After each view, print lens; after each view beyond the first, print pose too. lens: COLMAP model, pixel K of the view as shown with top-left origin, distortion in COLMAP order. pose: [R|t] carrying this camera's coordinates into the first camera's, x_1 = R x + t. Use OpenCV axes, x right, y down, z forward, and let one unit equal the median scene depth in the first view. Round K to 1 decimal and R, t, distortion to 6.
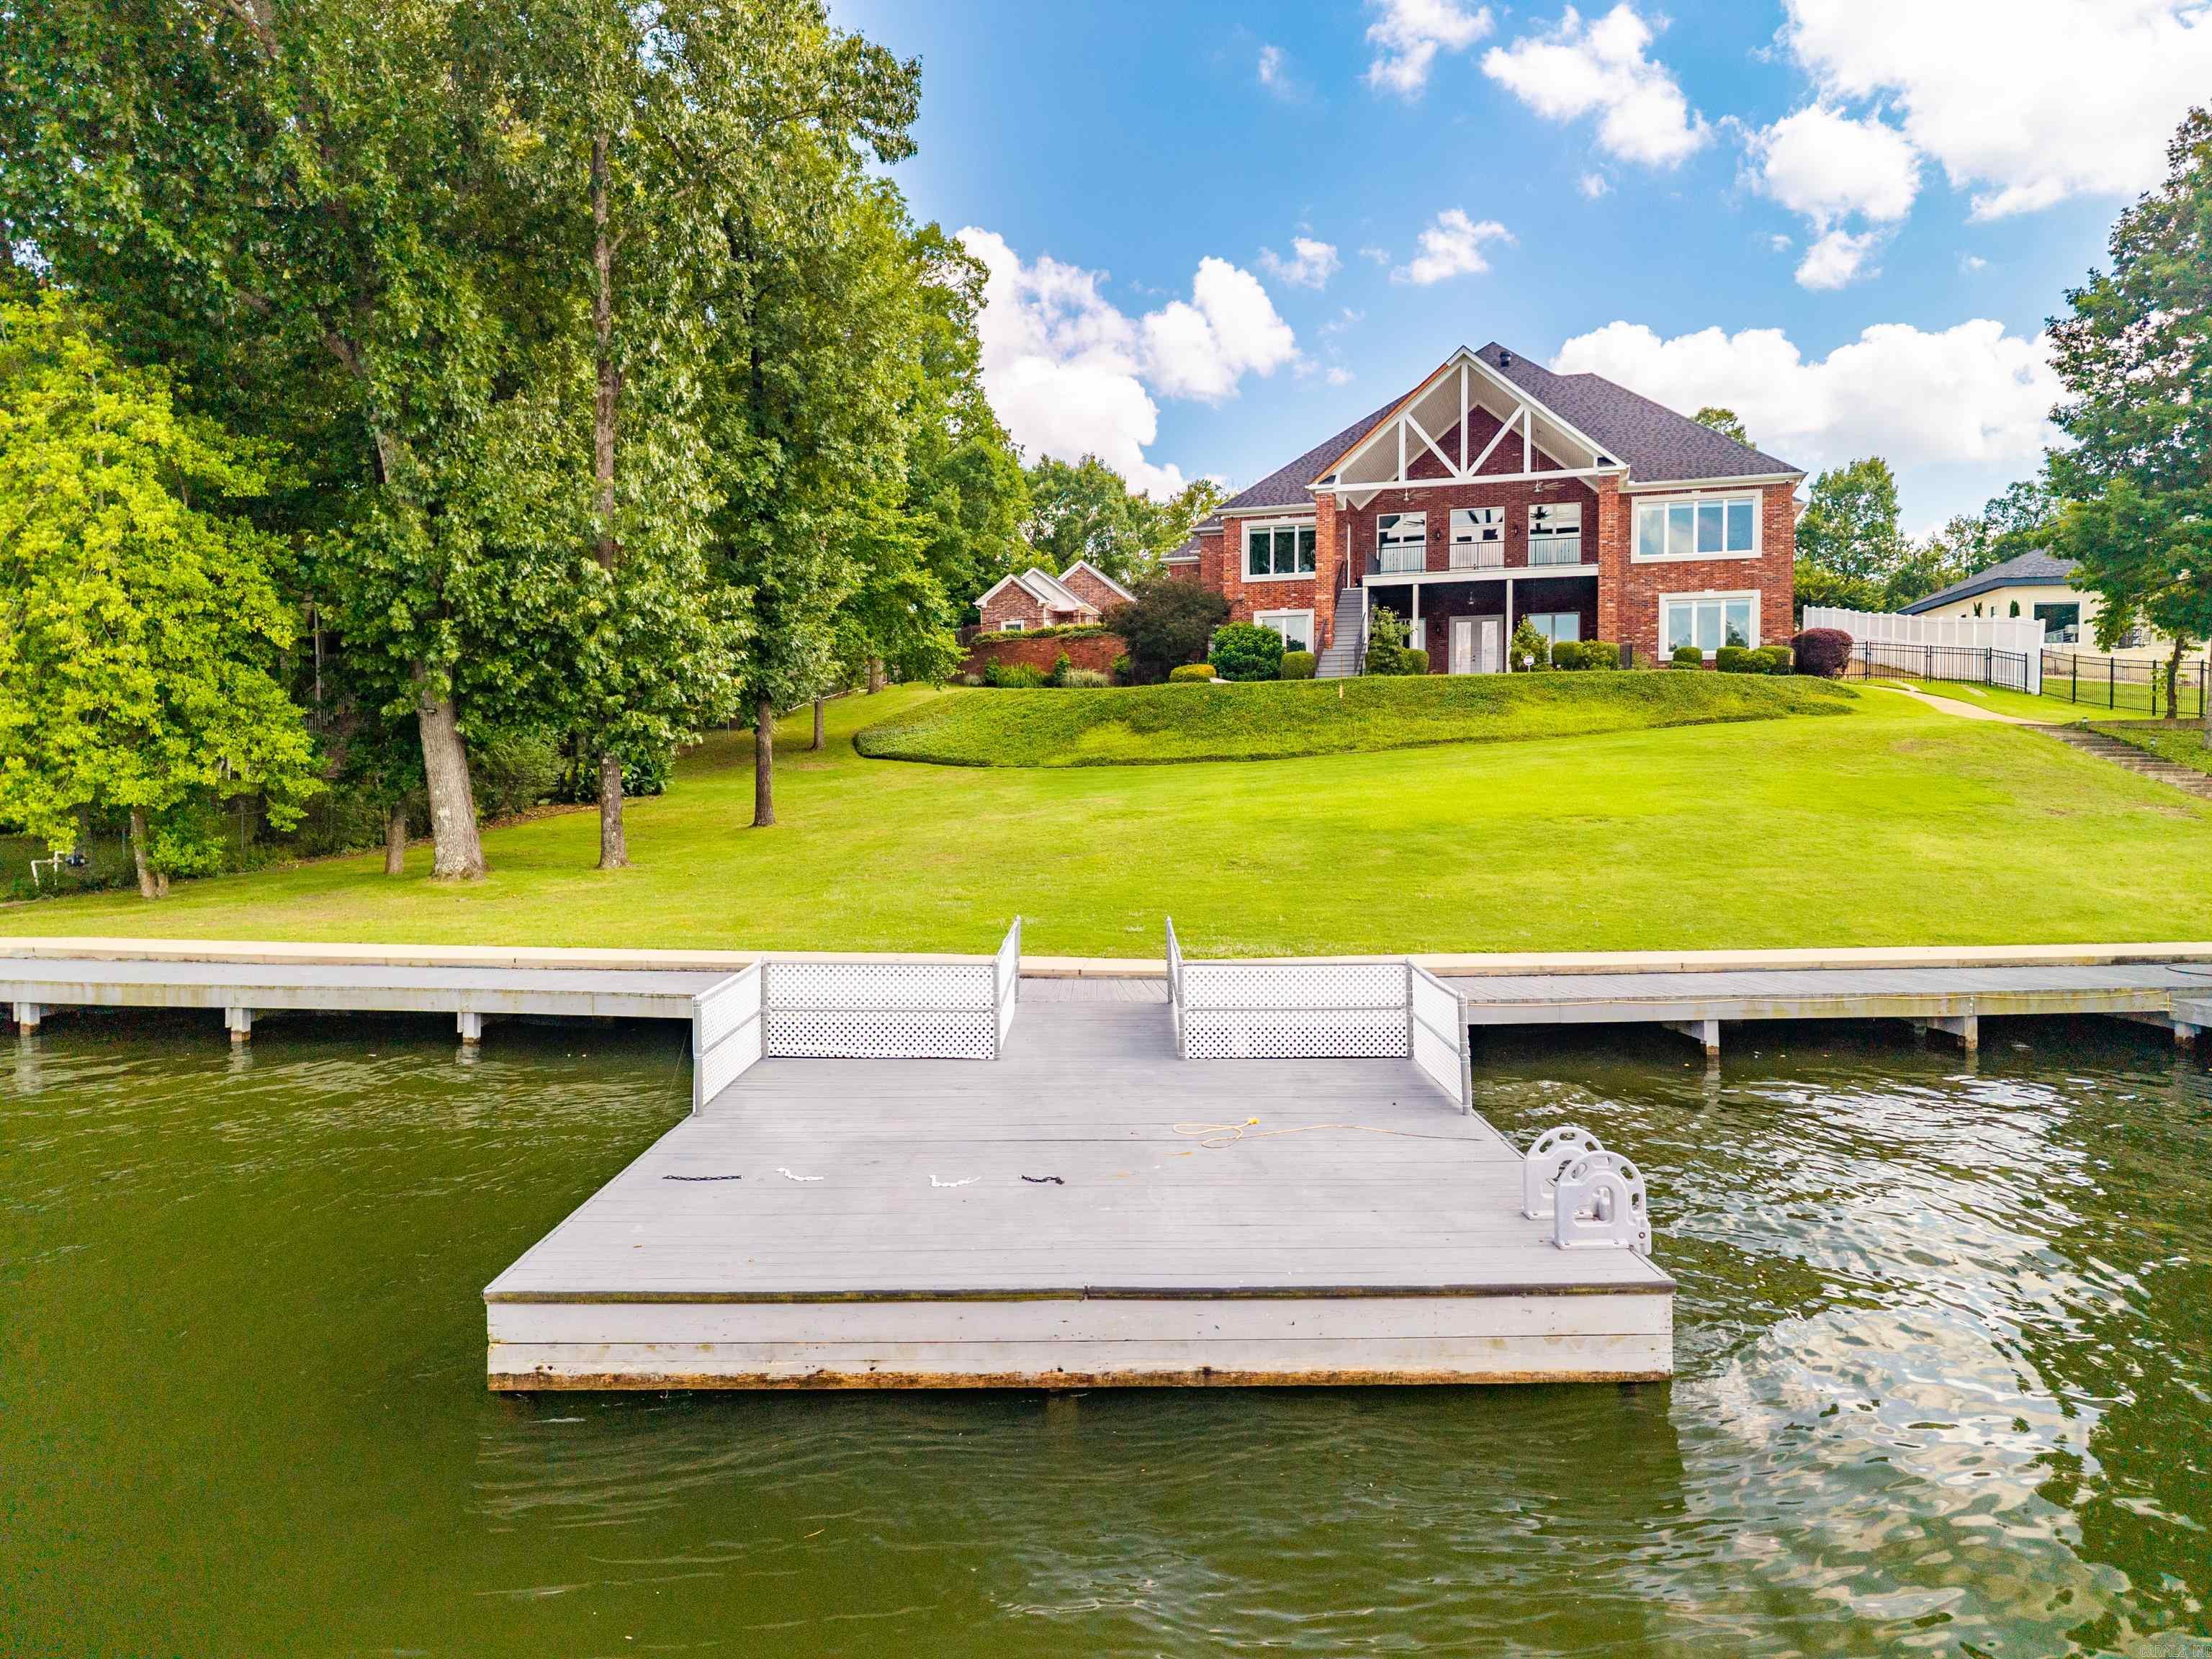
lens RADIAL K [[1498.6, 0, 1127.7], [0, 1498.6, 846.6], [0, 0, 1]] dist [0.017981, -0.018972]
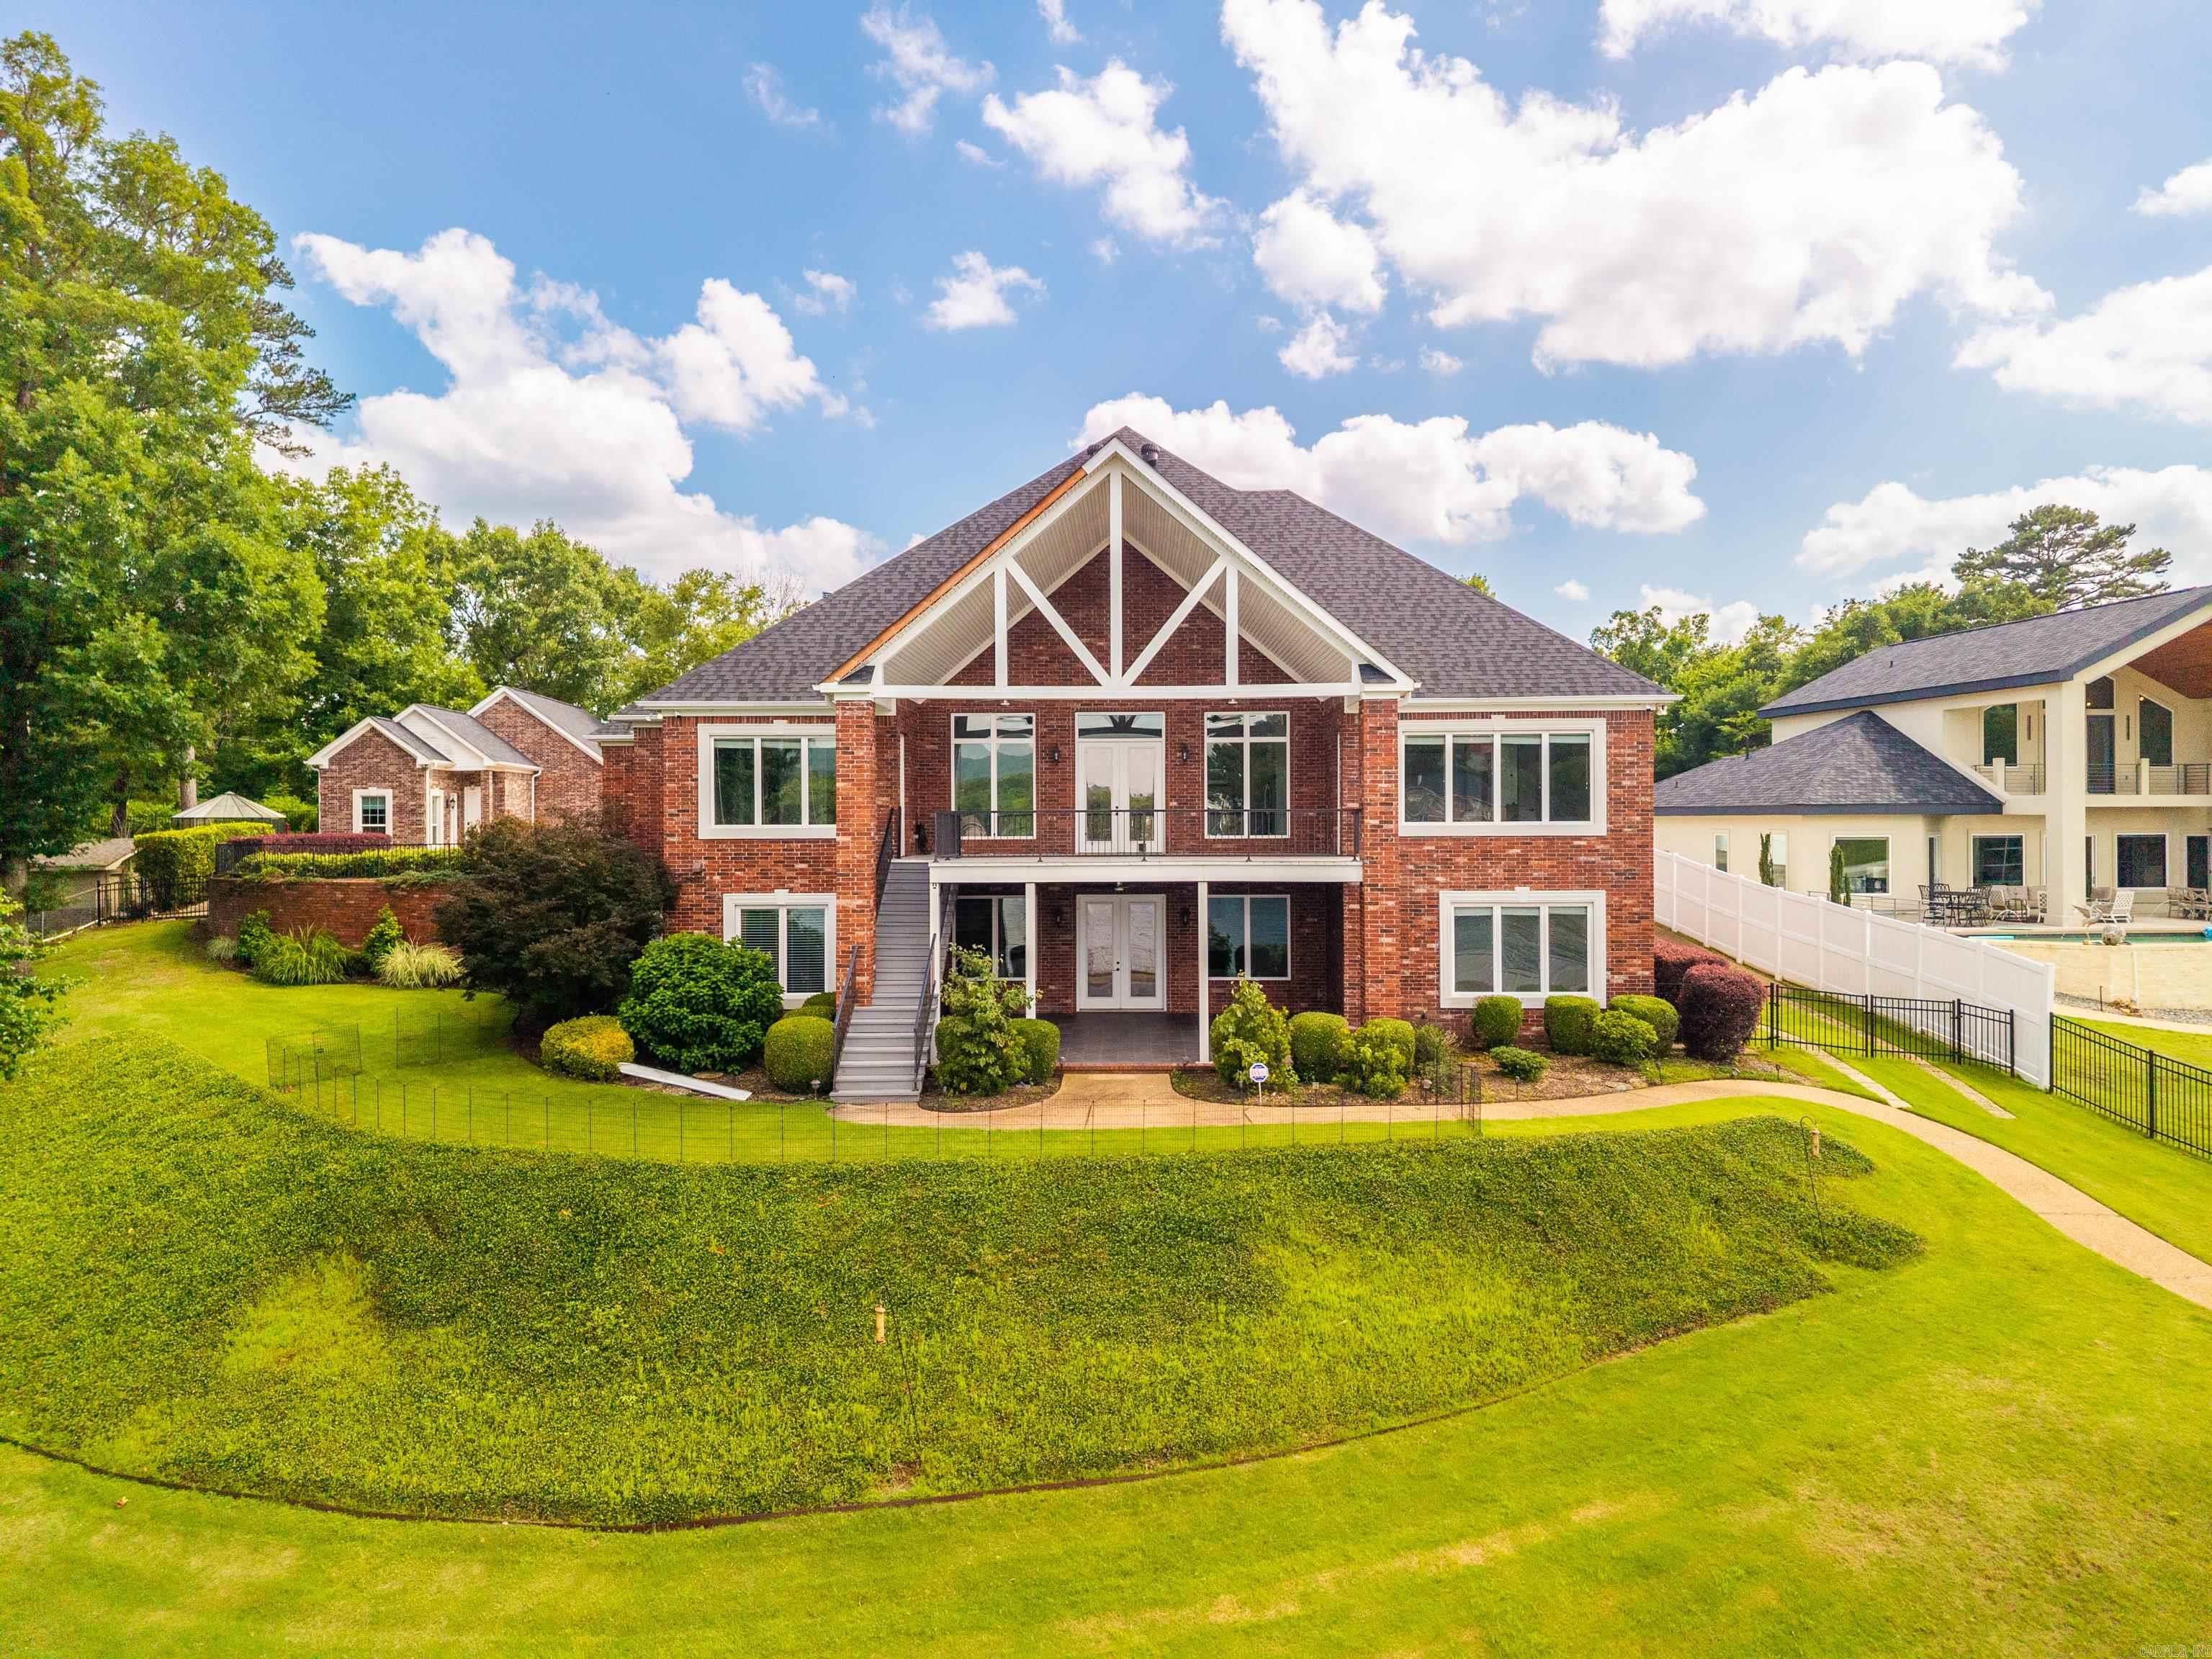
lens RADIAL K [[1498.6, 0, 1097.9], [0, 1498.6, 847.8], [0, 0, 1]] dist [0.017981, -0.018972]
pose [[0.957279, -0.008995, 0.289027, 0.064301], [0.015814, 0.999649, -0.021267, -0.178956], [-0.288734, 0.024929, 0.957085, 0.500144]]
